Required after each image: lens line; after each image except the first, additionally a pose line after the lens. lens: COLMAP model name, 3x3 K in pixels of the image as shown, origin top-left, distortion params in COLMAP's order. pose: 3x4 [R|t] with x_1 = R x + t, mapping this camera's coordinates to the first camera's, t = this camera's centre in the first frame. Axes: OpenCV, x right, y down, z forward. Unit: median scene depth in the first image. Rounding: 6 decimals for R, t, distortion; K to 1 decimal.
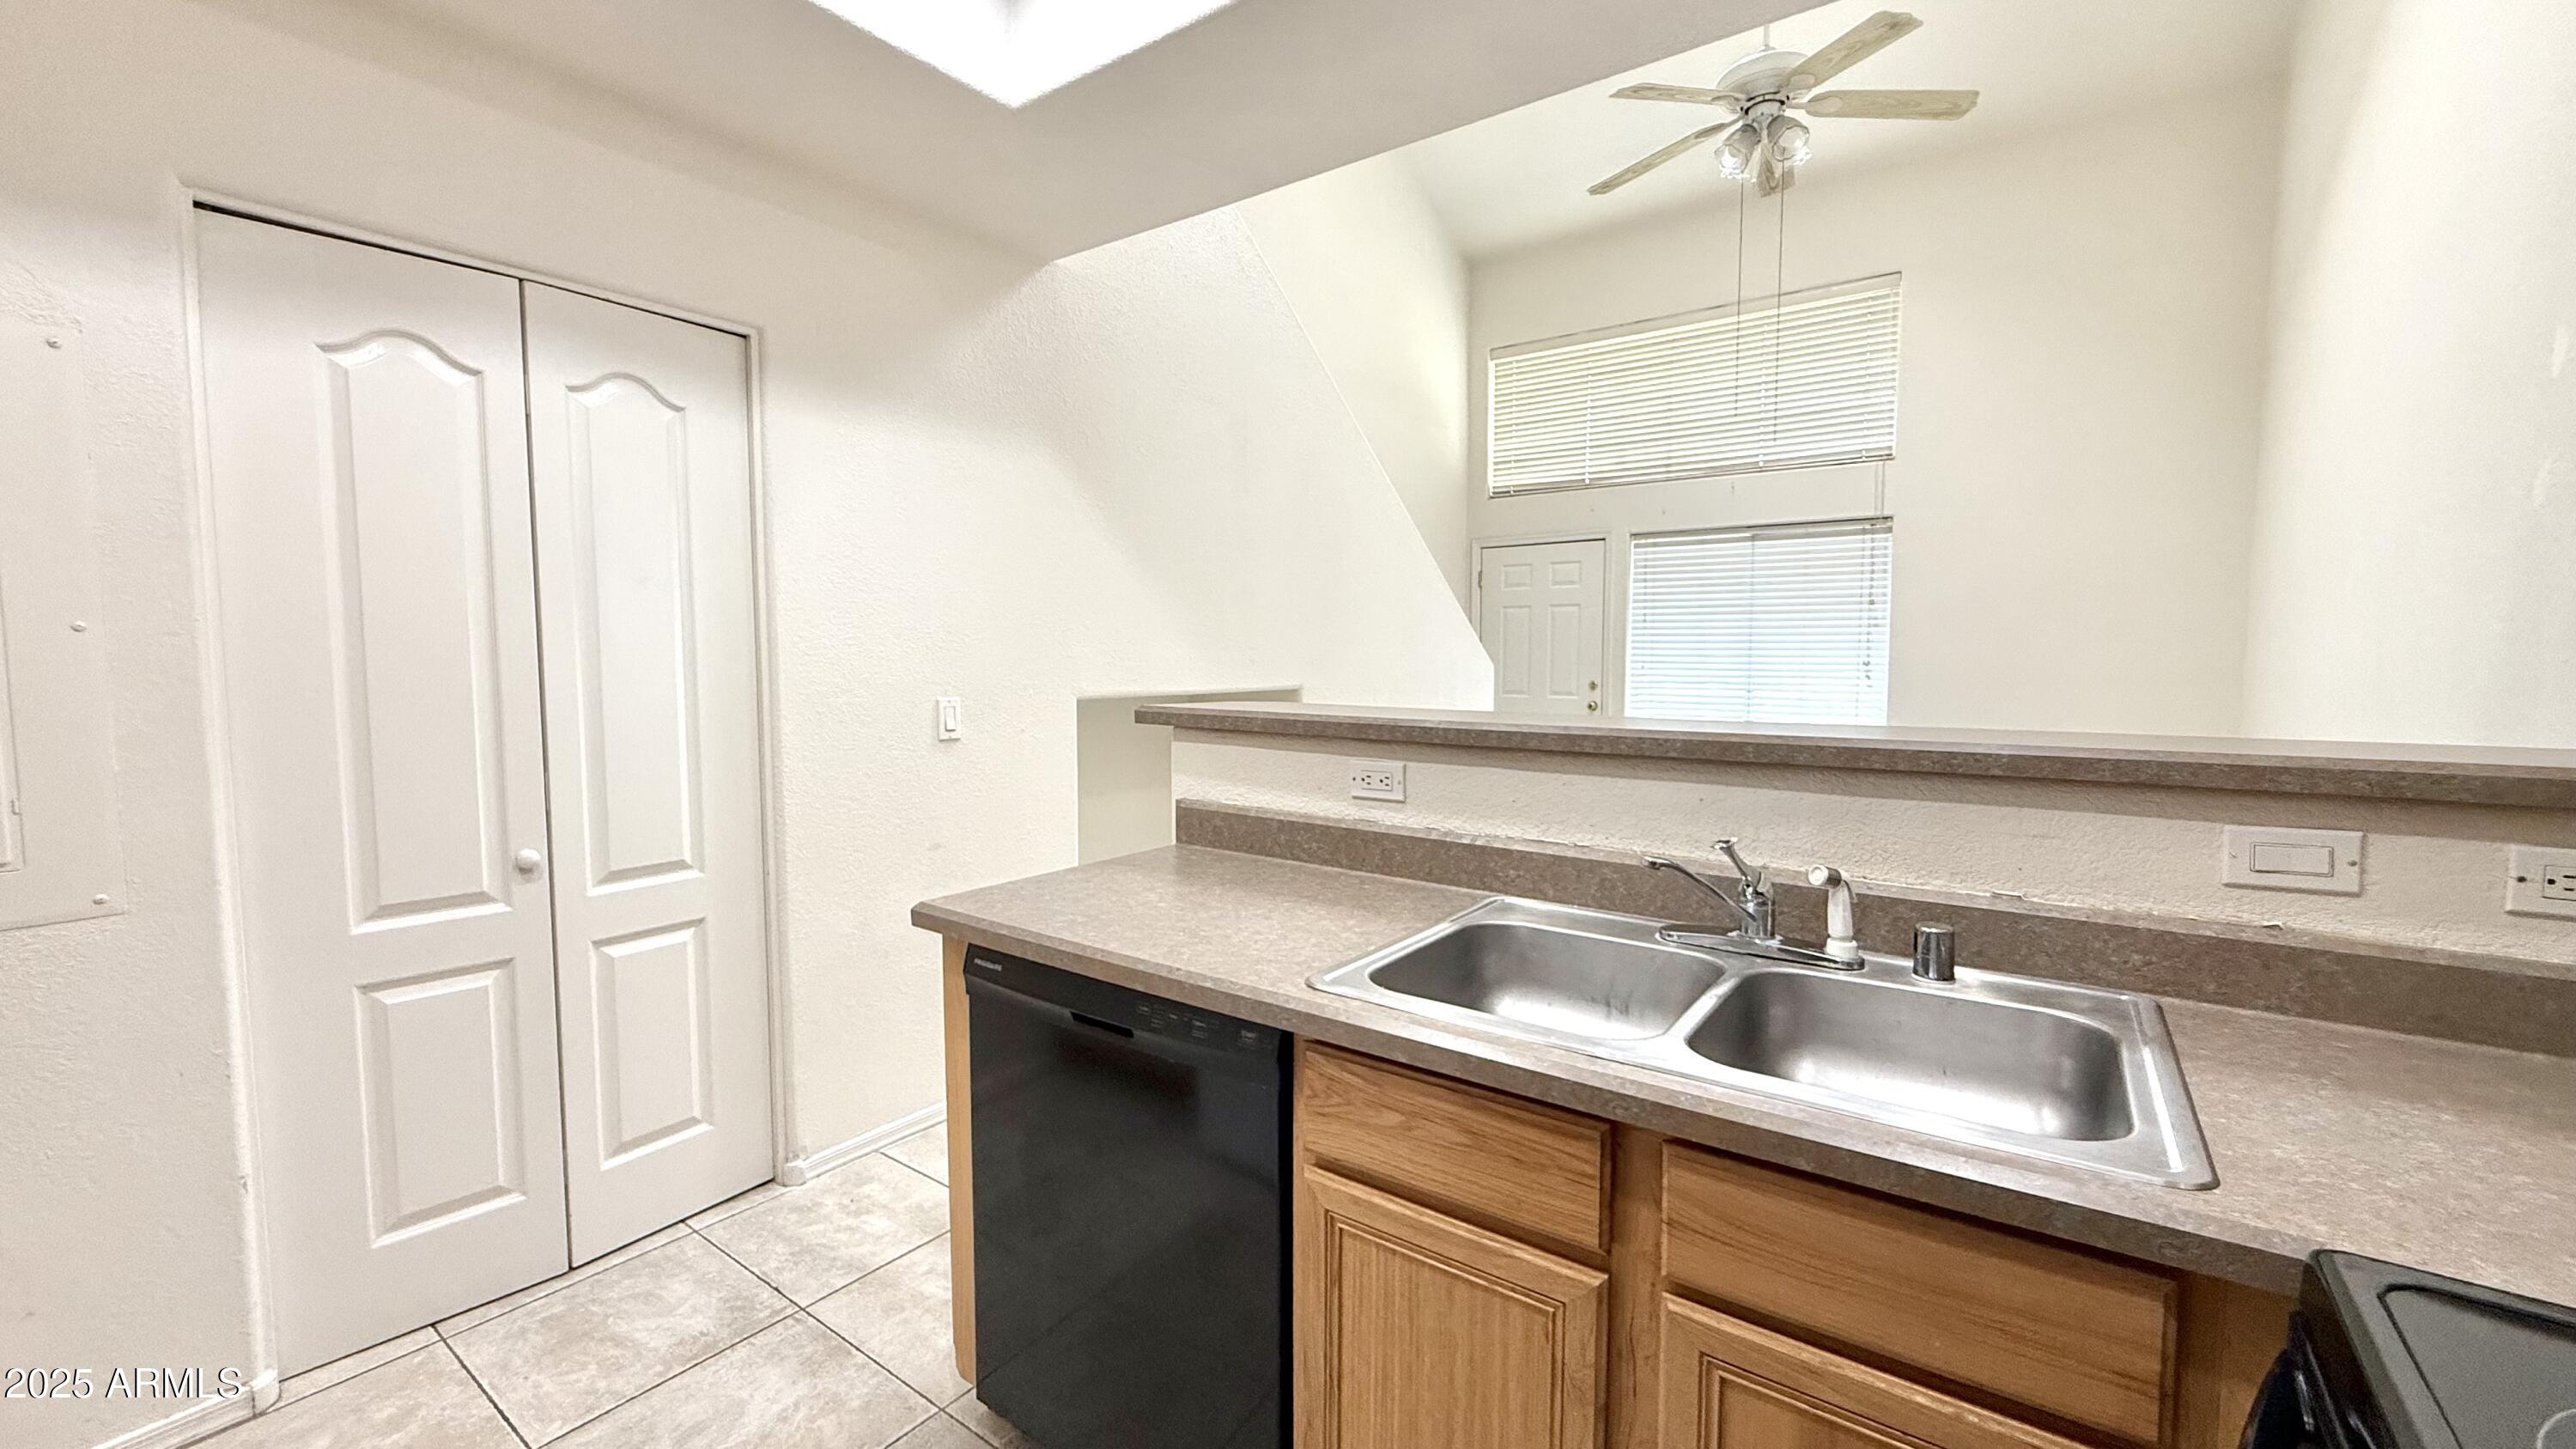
lens RADIAL K [[1024.8, 0, 1279.9], [0, 1024.8, 722.4], [0, 0, 1]] dist [-0.001412, 0.000638]
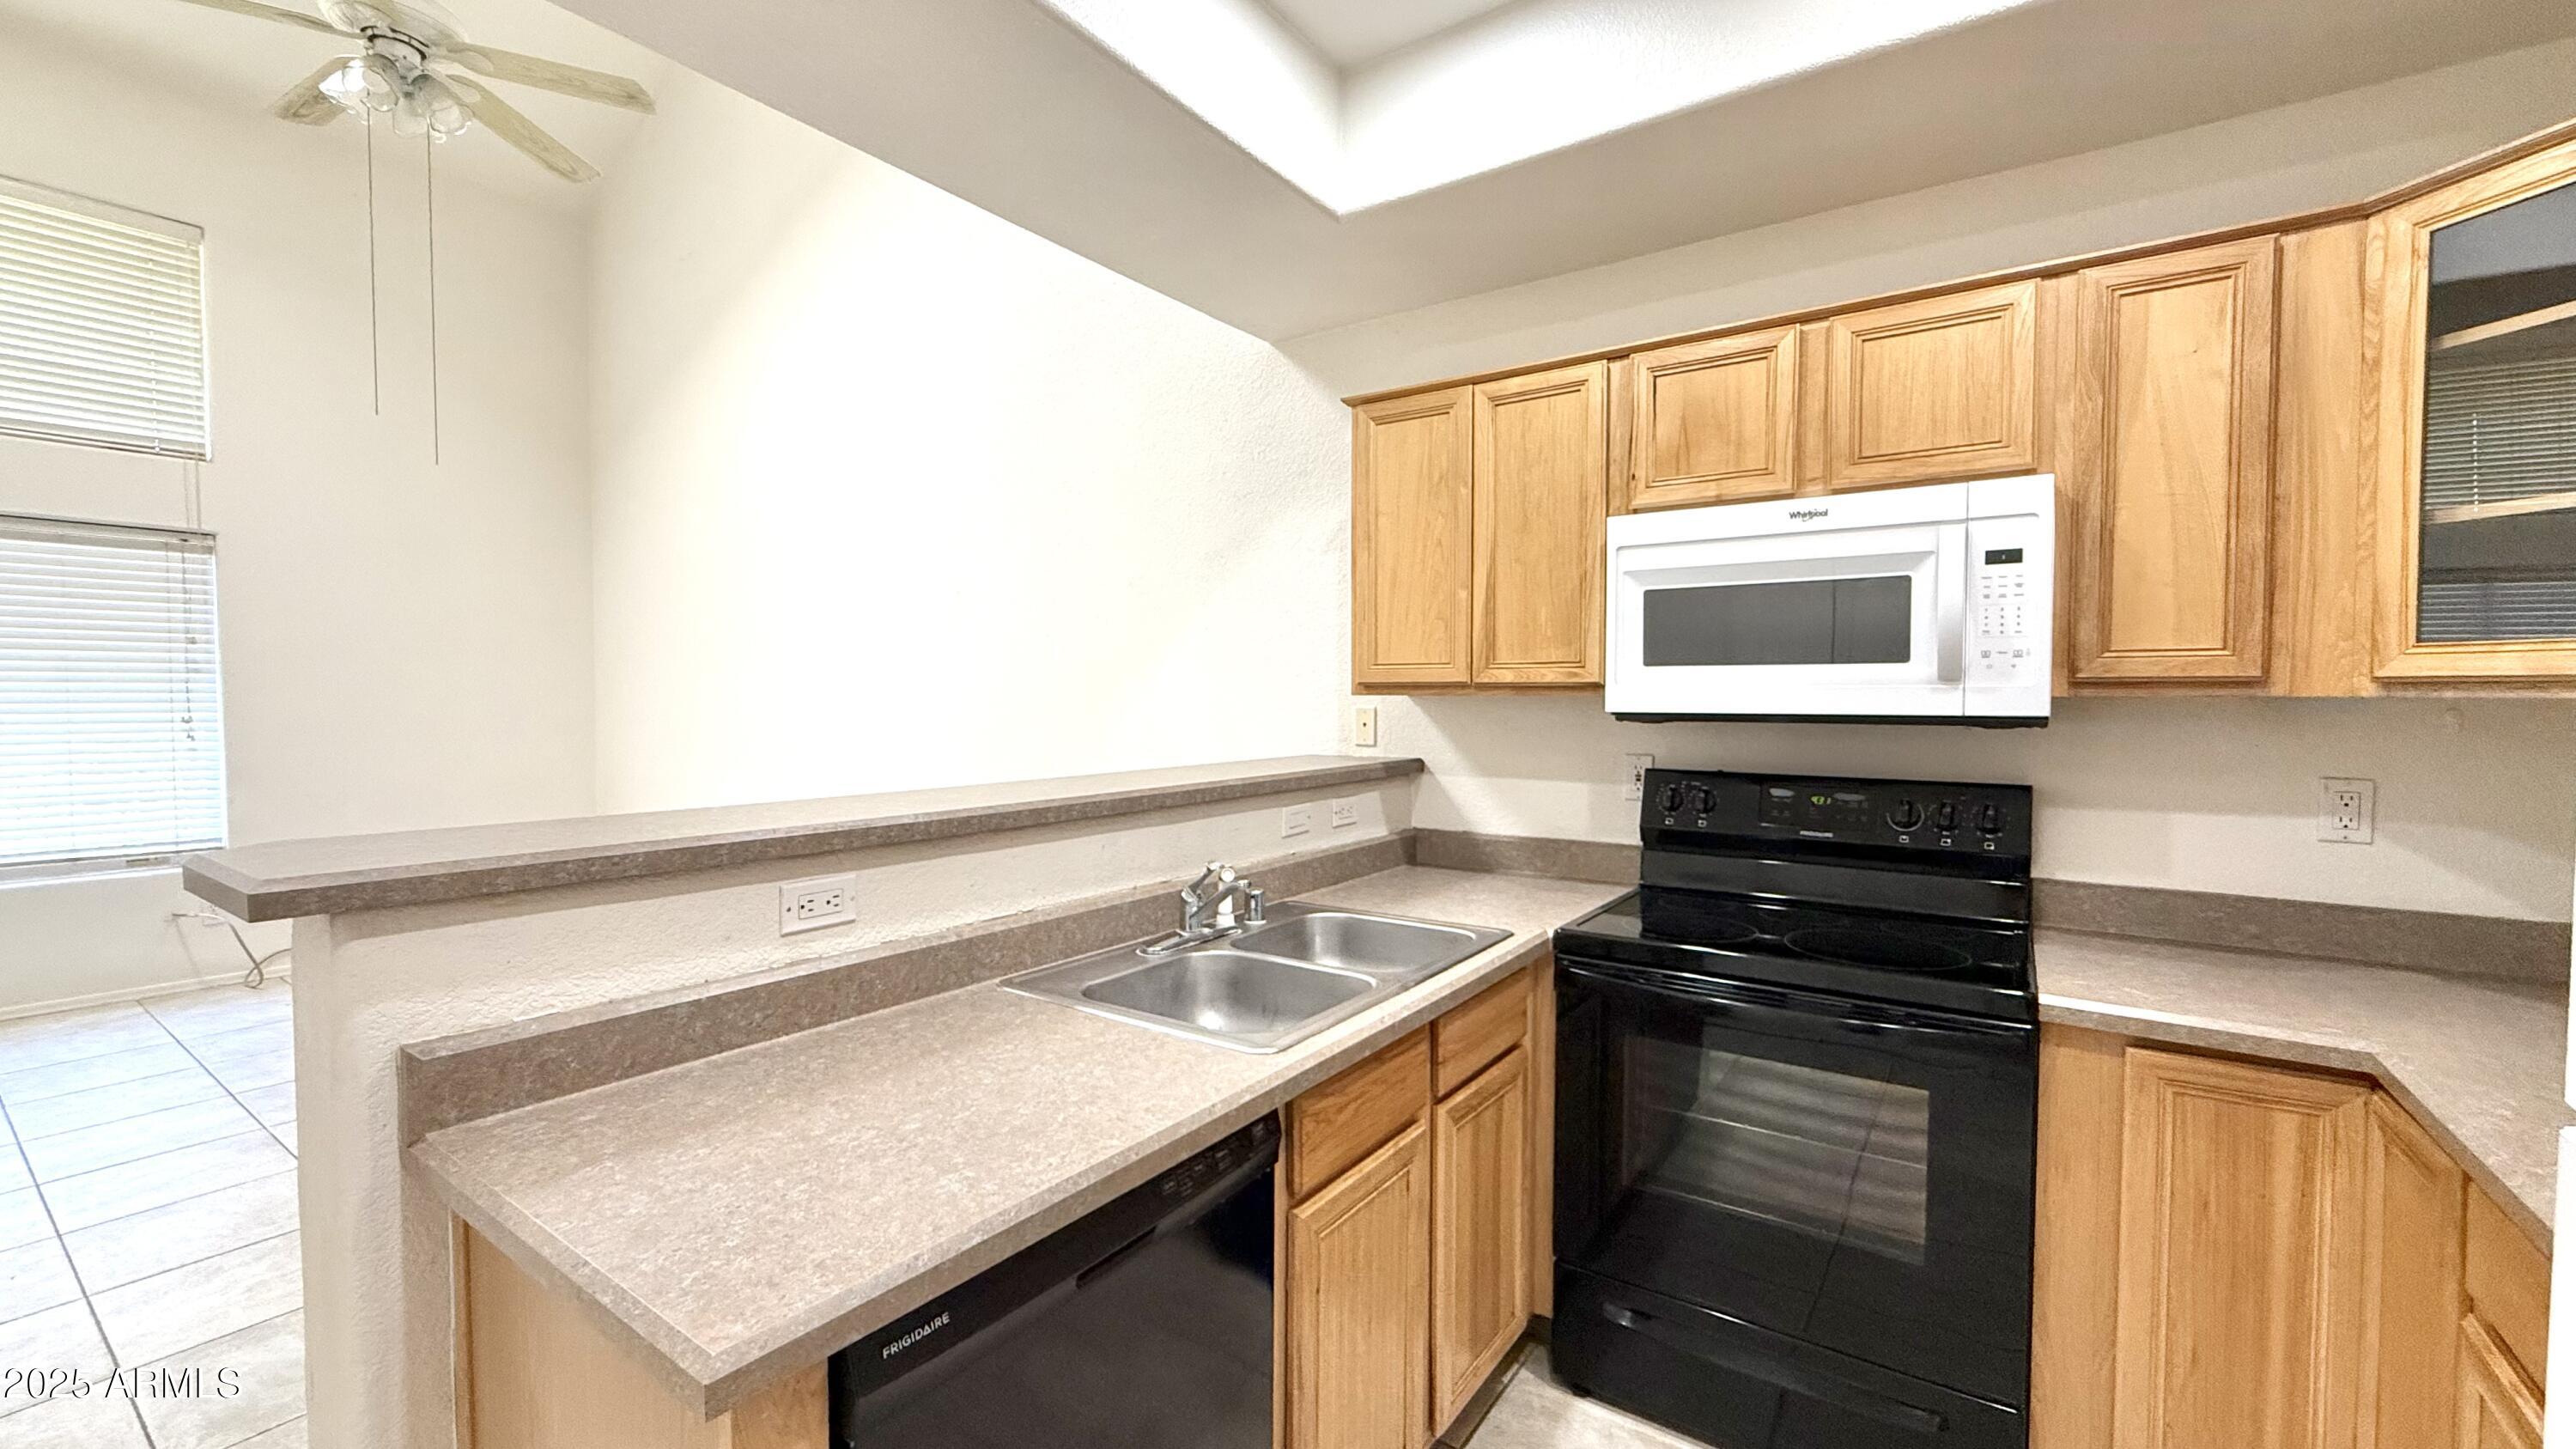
lens RADIAL K [[1024.8, 0, 1279.9], [0, 1024.8, 722.4], [0, 0, 1]] dist [-0.001412, 0.000638]
pose [[-0.021742, -0.028686, 0.999352, -0.212357], [0.065789, 0.997381, 0.030061, -0.025080], [-0.997597, 0.066400, -0.019798, 0.201917]]
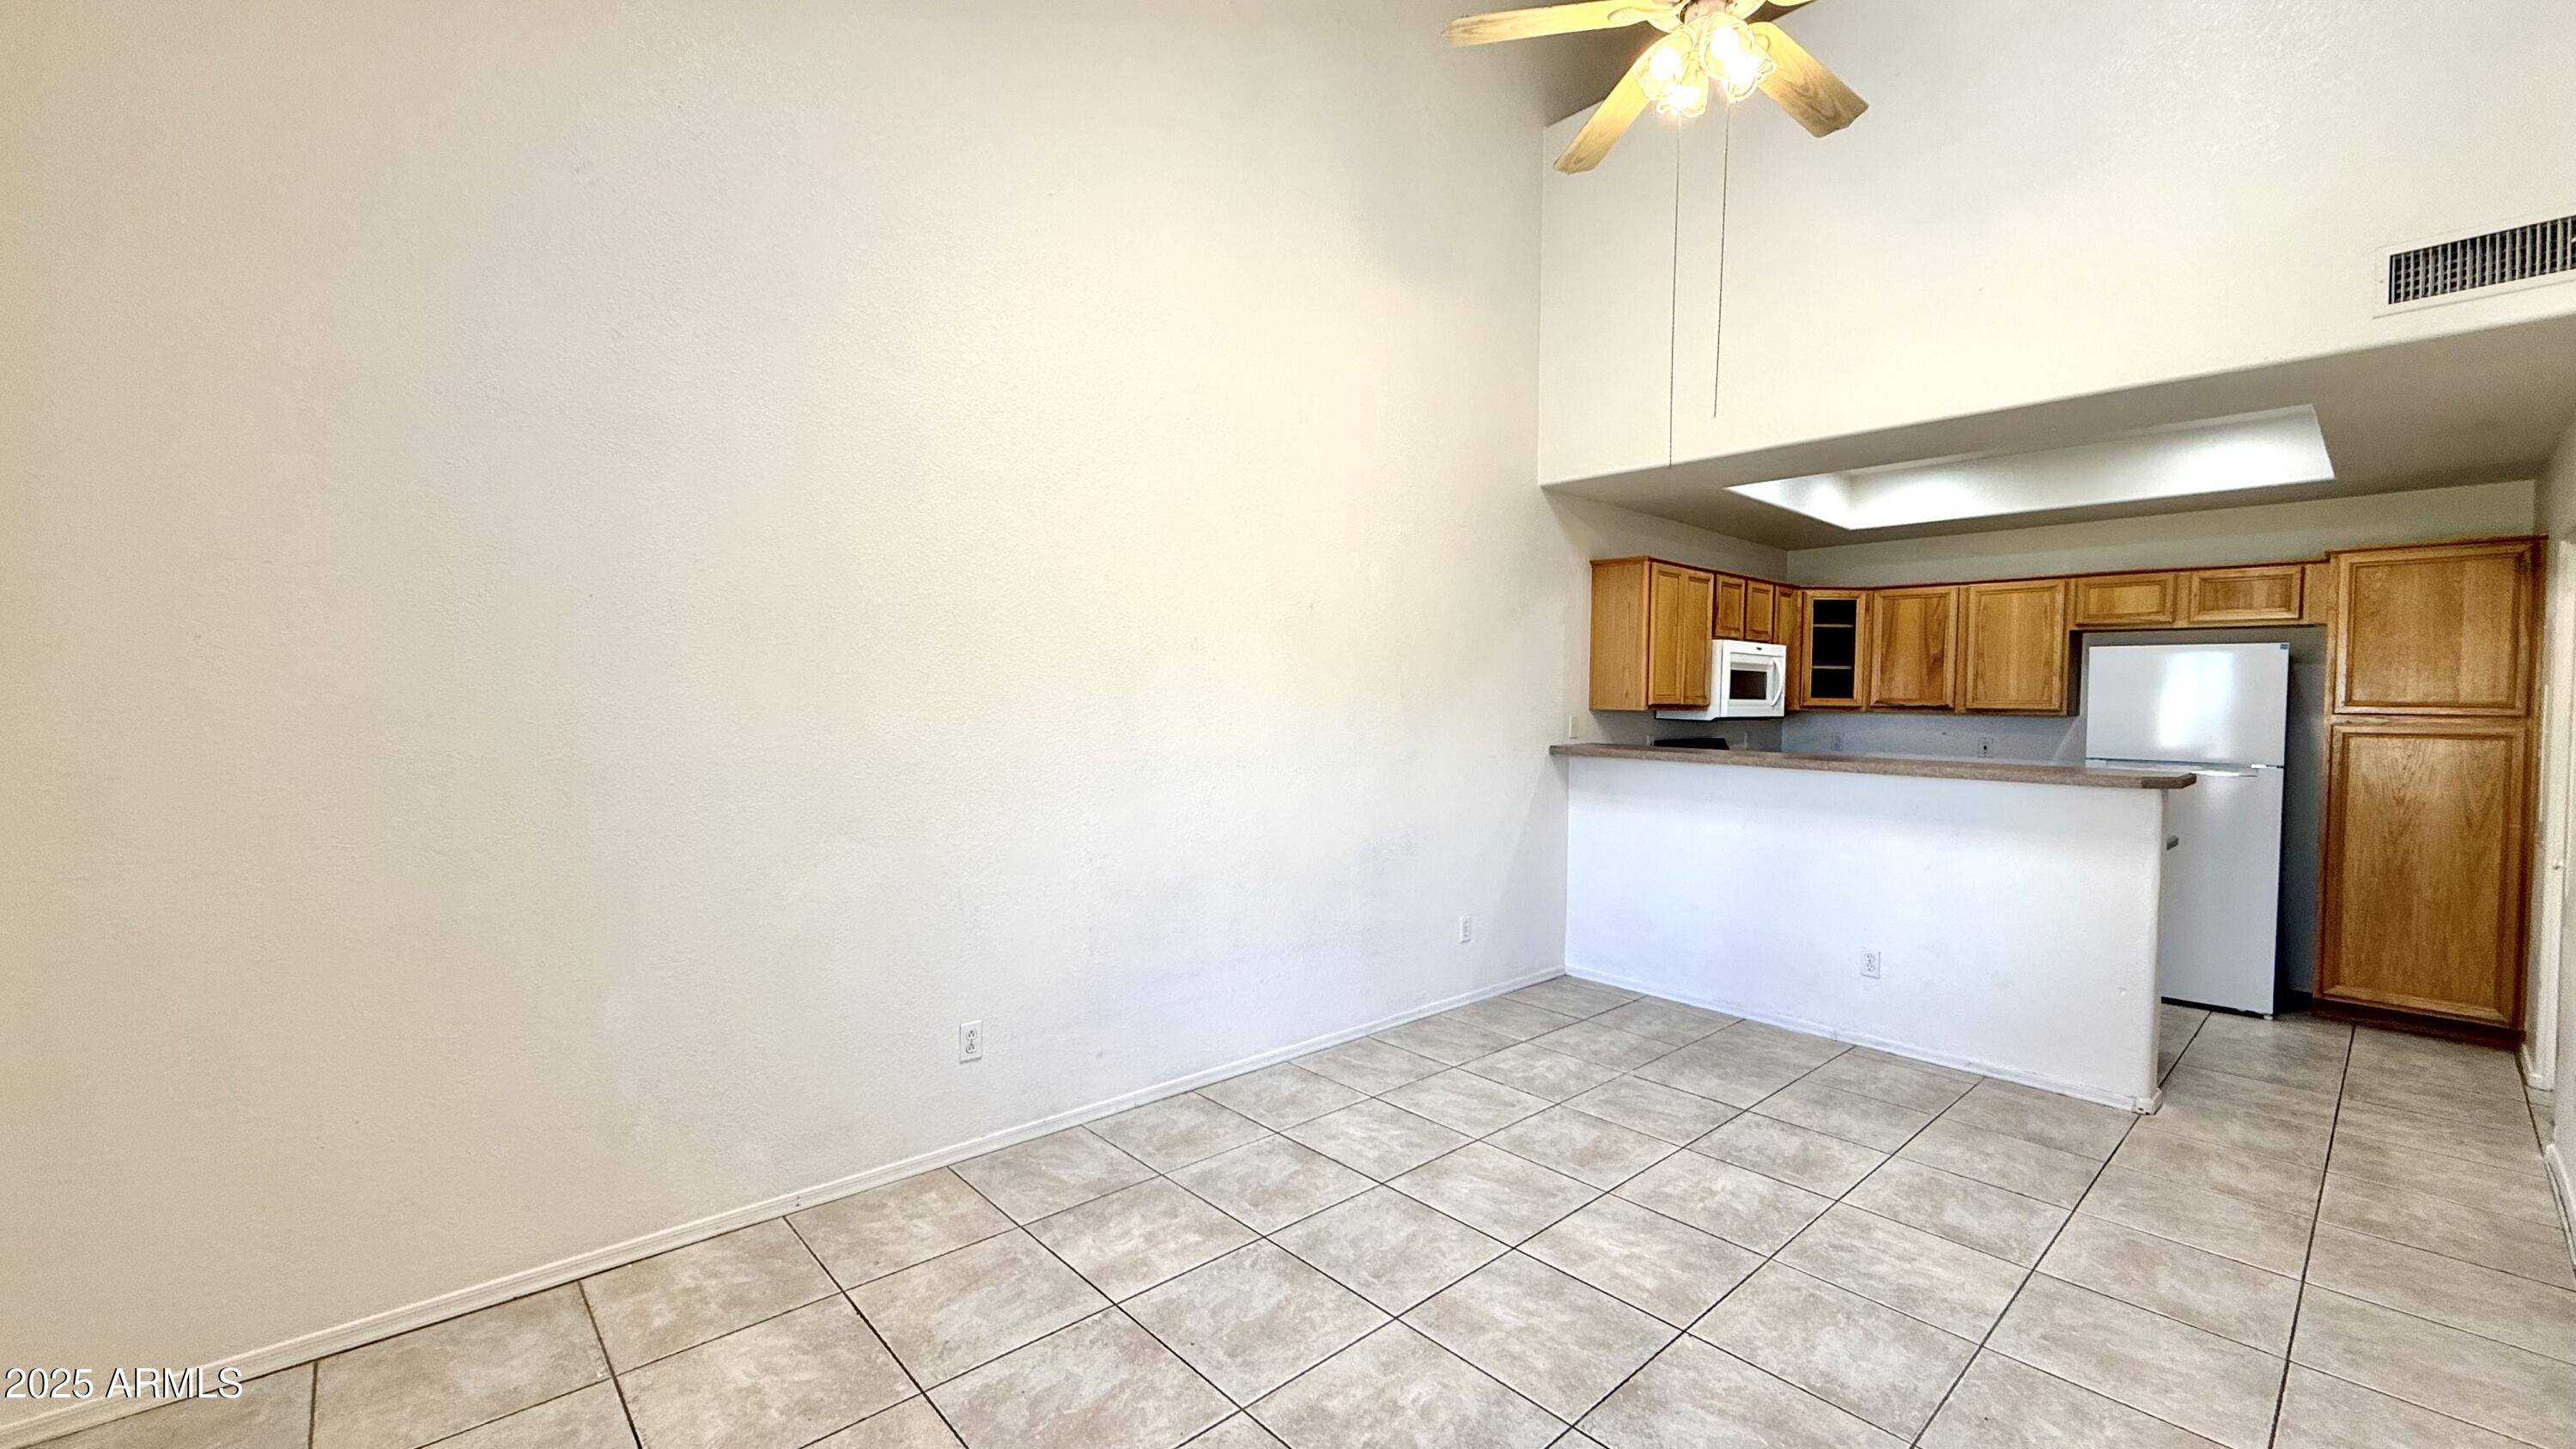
lens RADIAL K [[1024.8, 0, 1279.9], [0, 1024.8, 722.4], [0, 0, 1]] dist [-0.001412, 0.000638]
pose [[-0.979715, -0.018367, 0.199554, 0.356528], [0.000259, 0.995674, 0.092915, -0.090434], [-0.200398, 0.091082, -0.975472, 1.038646]]
